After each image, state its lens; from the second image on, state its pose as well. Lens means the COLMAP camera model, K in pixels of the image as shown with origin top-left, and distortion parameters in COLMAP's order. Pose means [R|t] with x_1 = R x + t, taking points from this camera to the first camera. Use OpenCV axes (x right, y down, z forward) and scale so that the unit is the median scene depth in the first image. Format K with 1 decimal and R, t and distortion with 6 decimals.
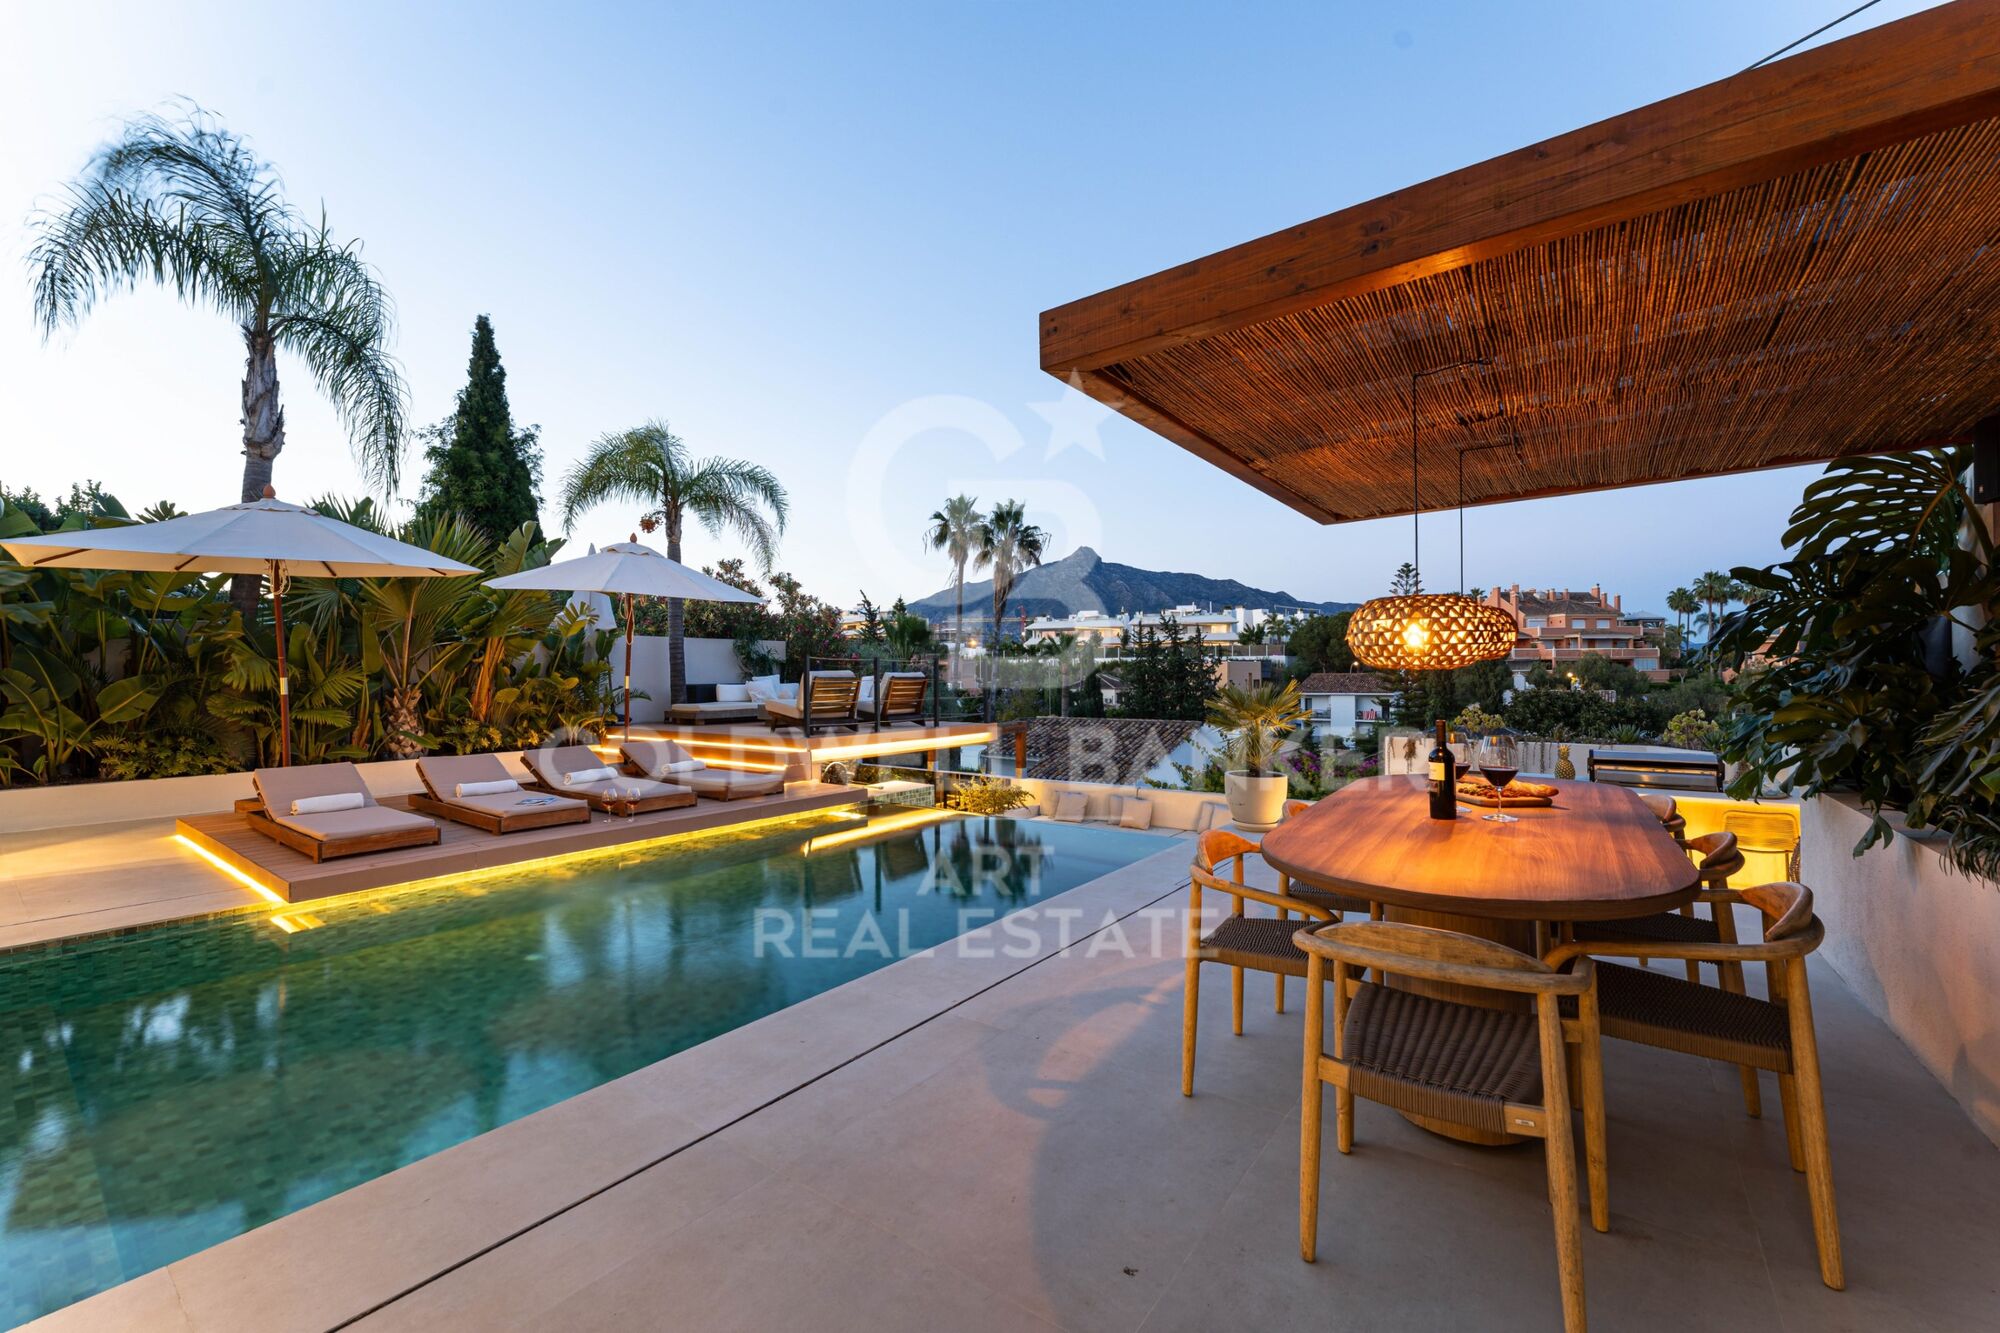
lens RADIAL K [[792.5, 0, 1008.2], [0, 792.5, 672.5], [0, 0, 1]] dist [-0.002975, 0.000260]
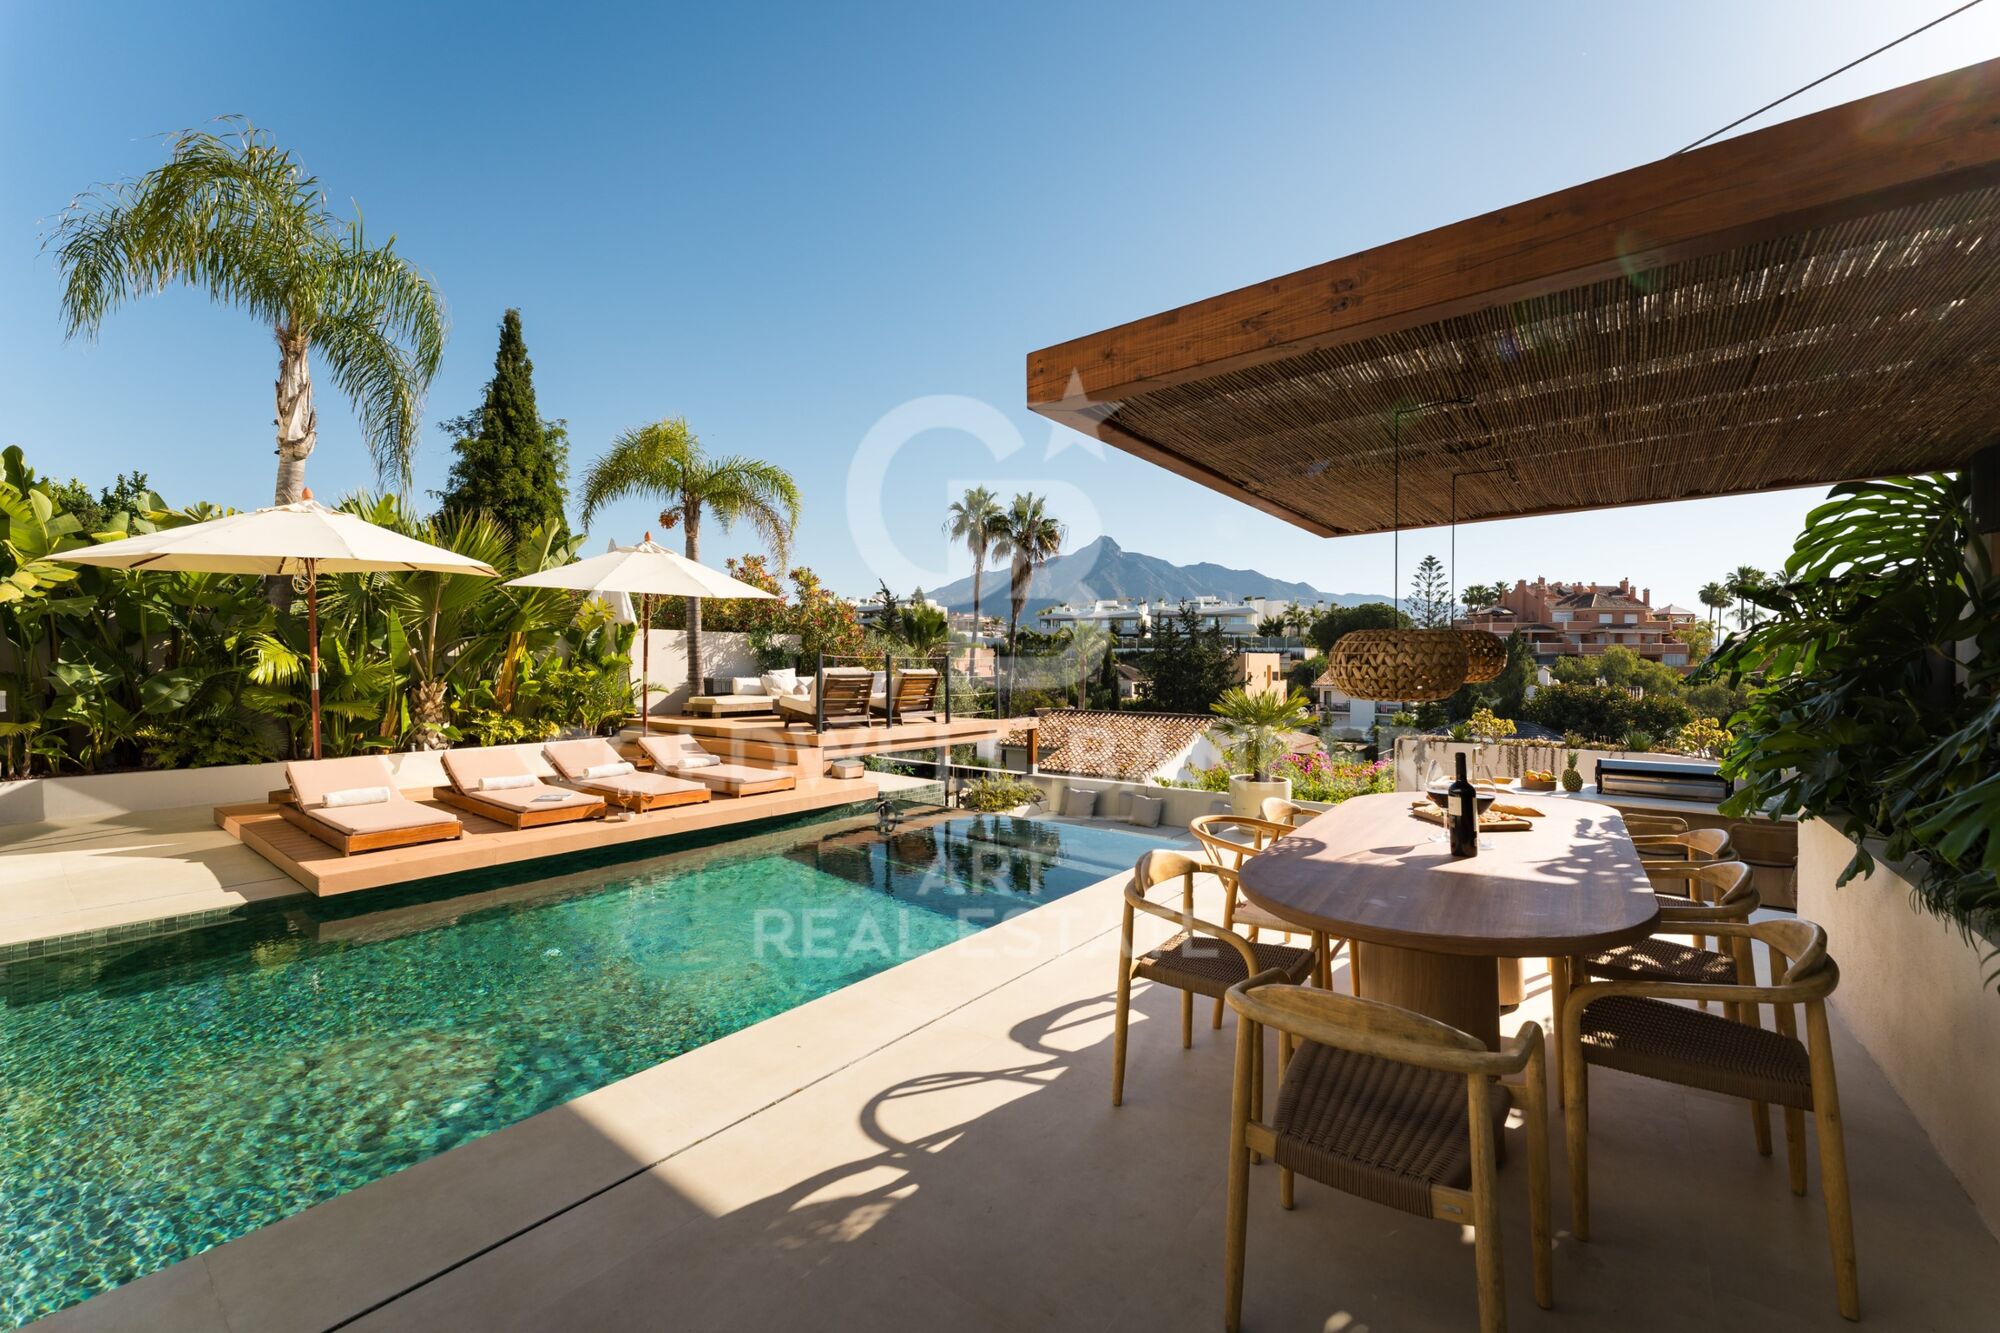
lens RADIAL K [[791.0, 0, 1008.1], [0, 791.0, 668.0], [0, 0, 1]] dist [-0.002795, -0.000300]
pose [[0.999670, 0.010325, -0.023539, 0.011774], [-0.010111, 0.999907, 0.009177, -0.014747], [0.023632, -0.008936, 0.999681, -0.008954]]
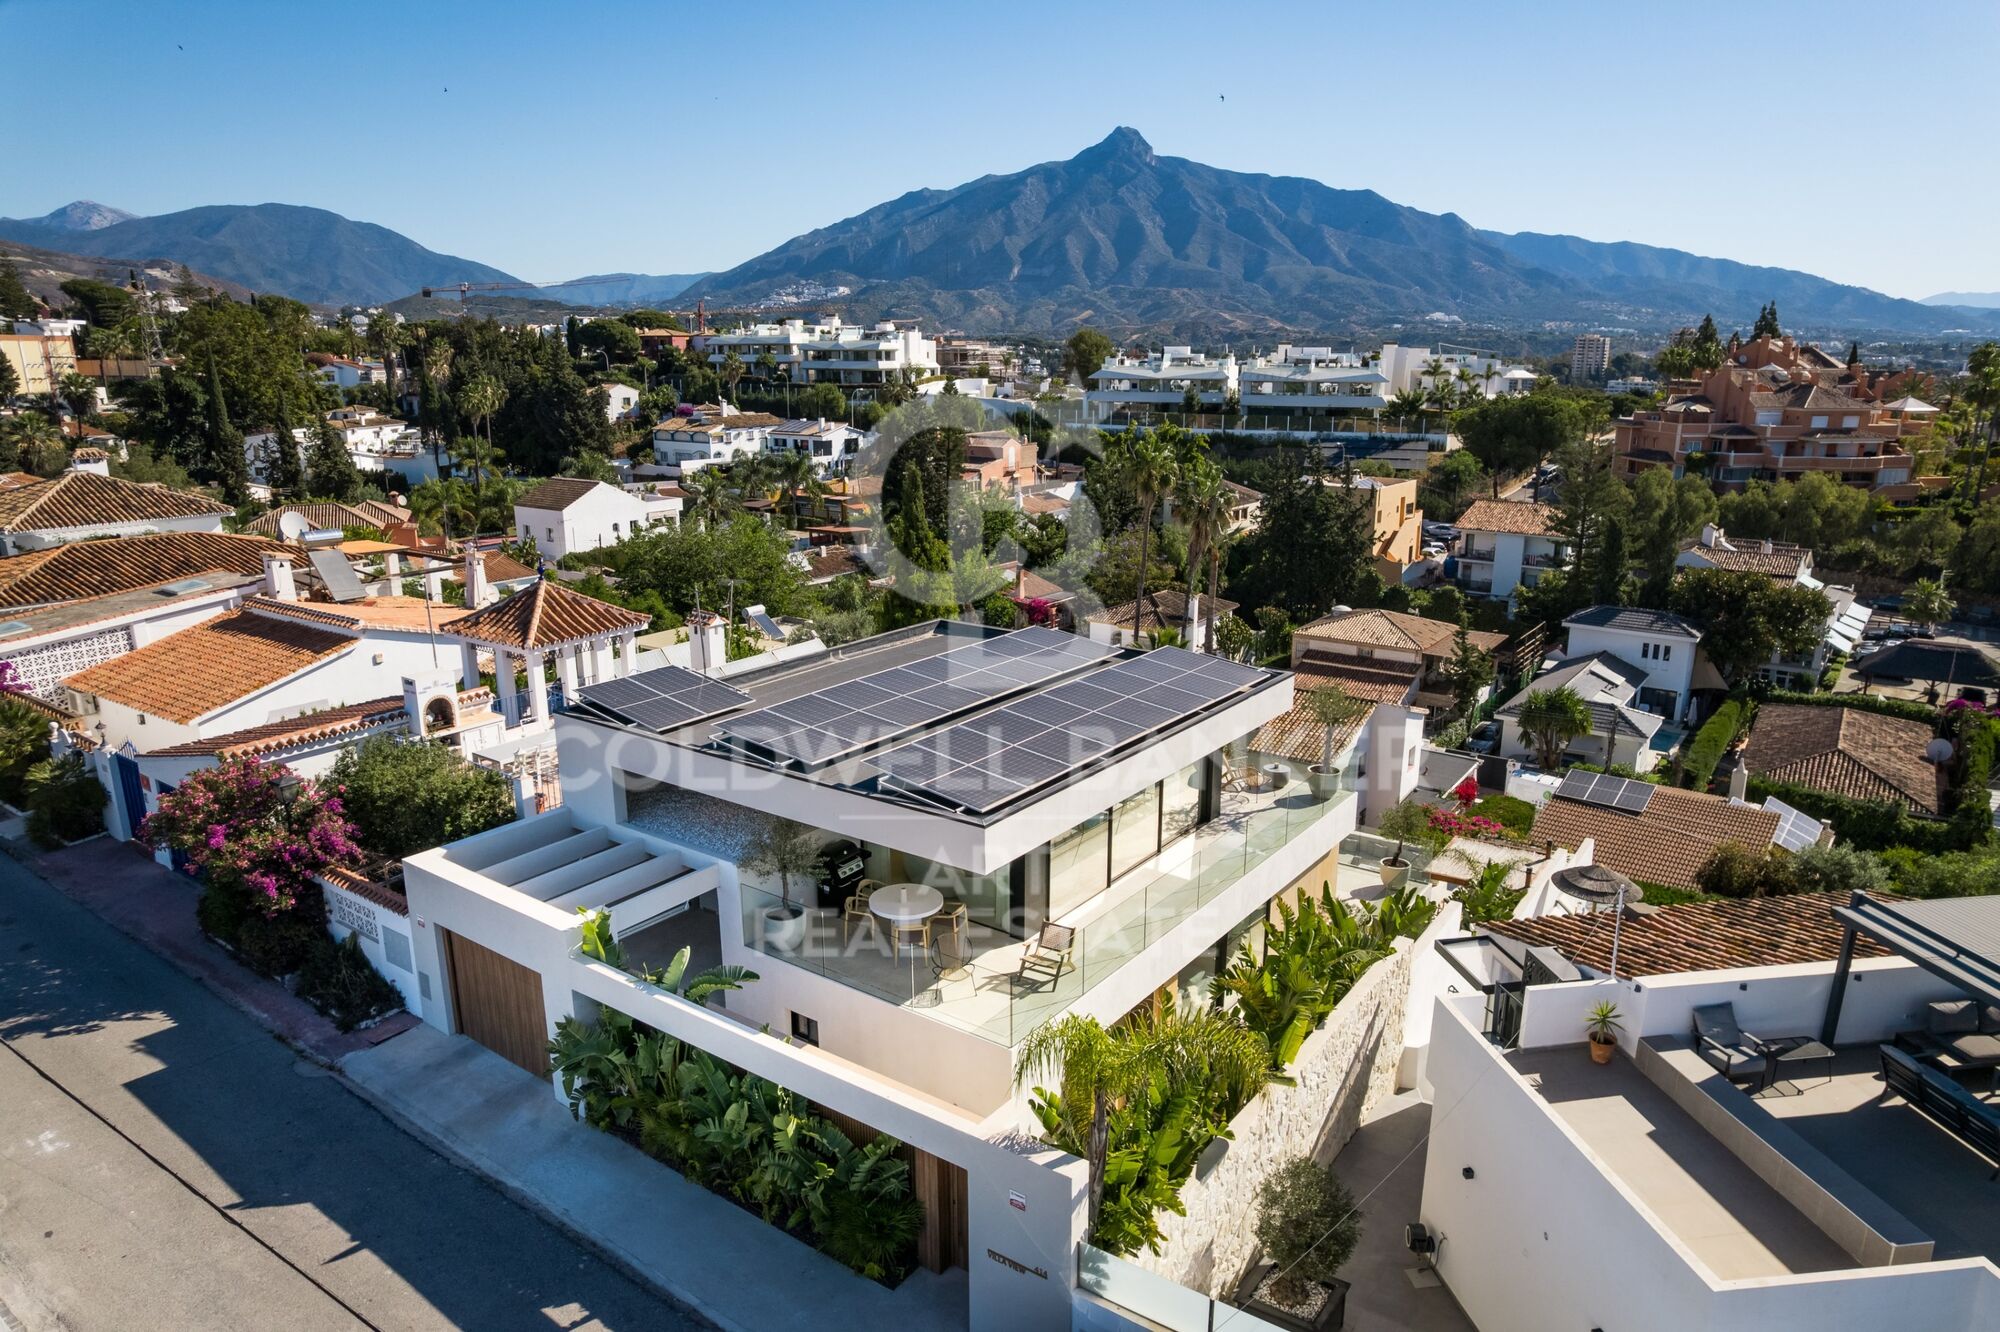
lens RADIAL K [[1247.2, 0, 1000.0], [0, 1247.2, 666.0], [0, 0, 1]] dist [-0.016944, 0.001615]
pose [[0.999994, -0.003427, -0.000115, -1.300566], [0.003349, 0.969112, 0.246599, -1.710897], [-0.000734, -0.246597, 0.969118, -3.373406]]
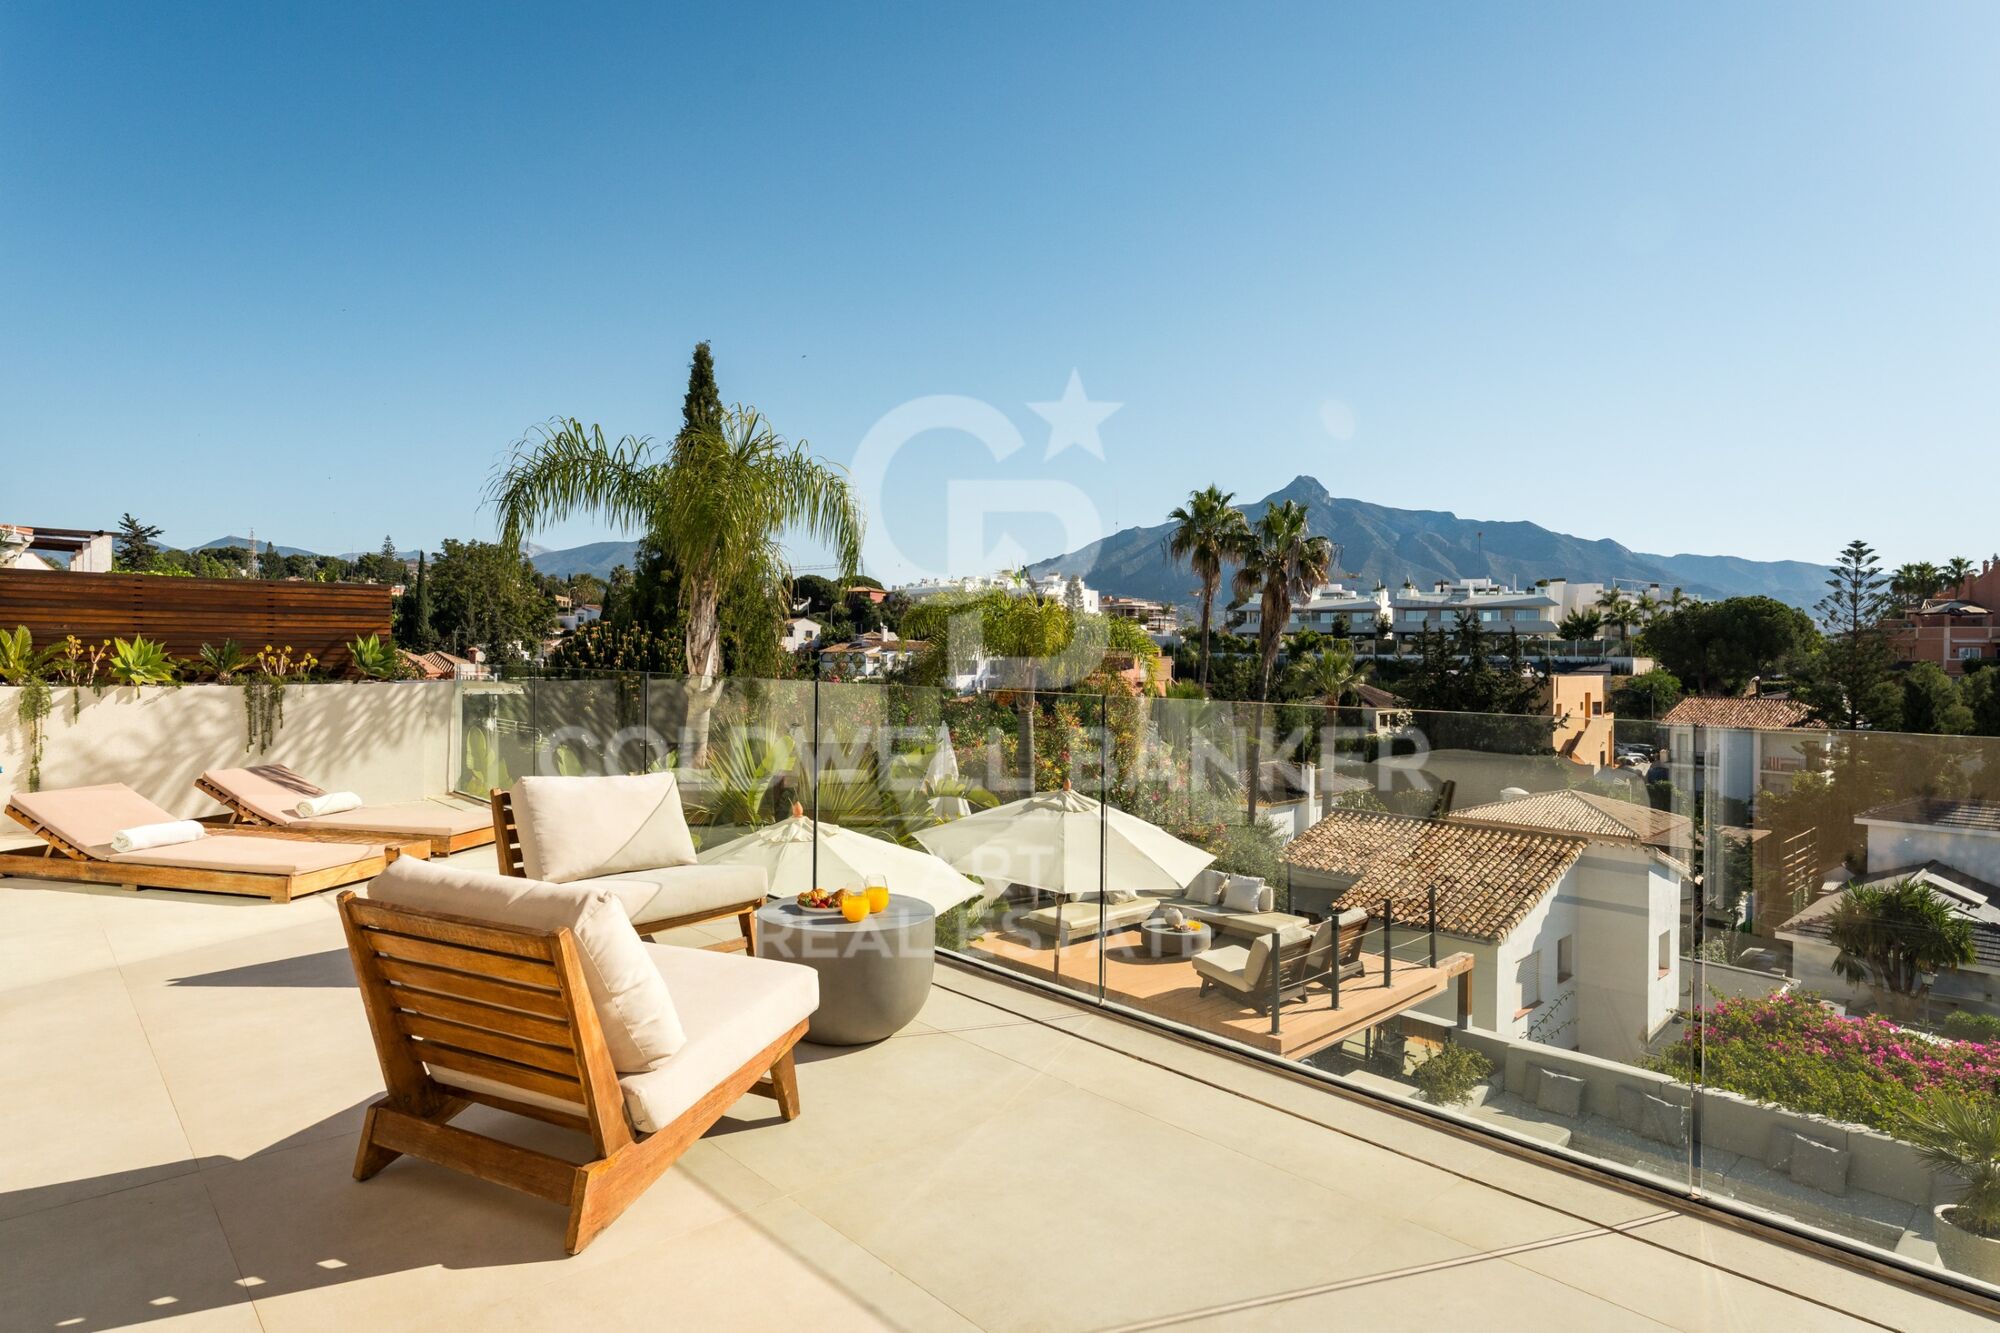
lens RADIAL K [[1076.6, 0, 992.2], [0, 1076.6, 662.9], [0, 0, 1]] dist [0.003247, 0.000067]
pose [[0.982788, 0.016518, -0.183996, -0.363647], [-0.014523, 0.999820, 0.012188, -0.332015], [0.184164, -0.009306, 0.982851, -0.188217]]
